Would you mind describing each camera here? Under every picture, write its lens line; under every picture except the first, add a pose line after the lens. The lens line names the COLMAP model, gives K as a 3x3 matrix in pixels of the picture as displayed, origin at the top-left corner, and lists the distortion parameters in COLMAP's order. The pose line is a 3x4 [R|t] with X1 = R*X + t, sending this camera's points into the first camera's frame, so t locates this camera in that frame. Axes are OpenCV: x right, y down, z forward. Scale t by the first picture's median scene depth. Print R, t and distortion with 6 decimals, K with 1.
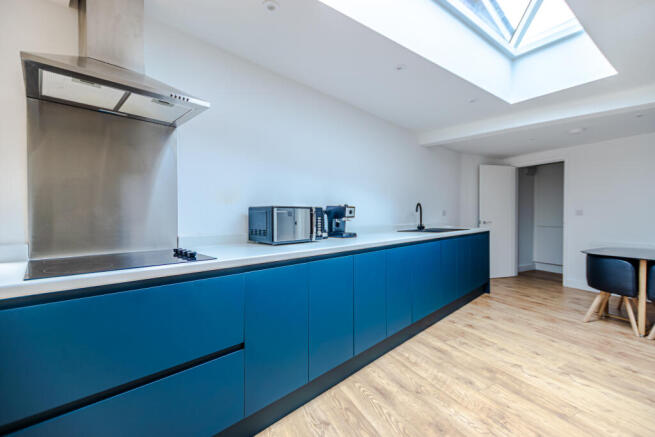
lens RADIAL K [[287.4, 0, 324.4], [0, 287.4, 218.3], [0, 0, 1]] dist [-0.000157, -0.000143]
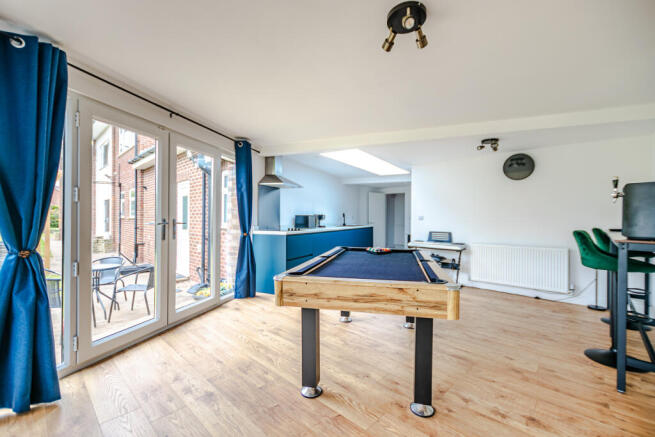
lens RADIAL K [[287.4, 0, 324.4], [0, 287.4, 218.3], [0, 0, 1]] dist [-0.000157, -0.000143]
pose [[0.941335, 0.007910, 0.337382, -0.536916], [-0.004986, 0.999942, -0.009531, 0.007979], [-0.337438, 0.007290, 0.941320, -0.985364]]
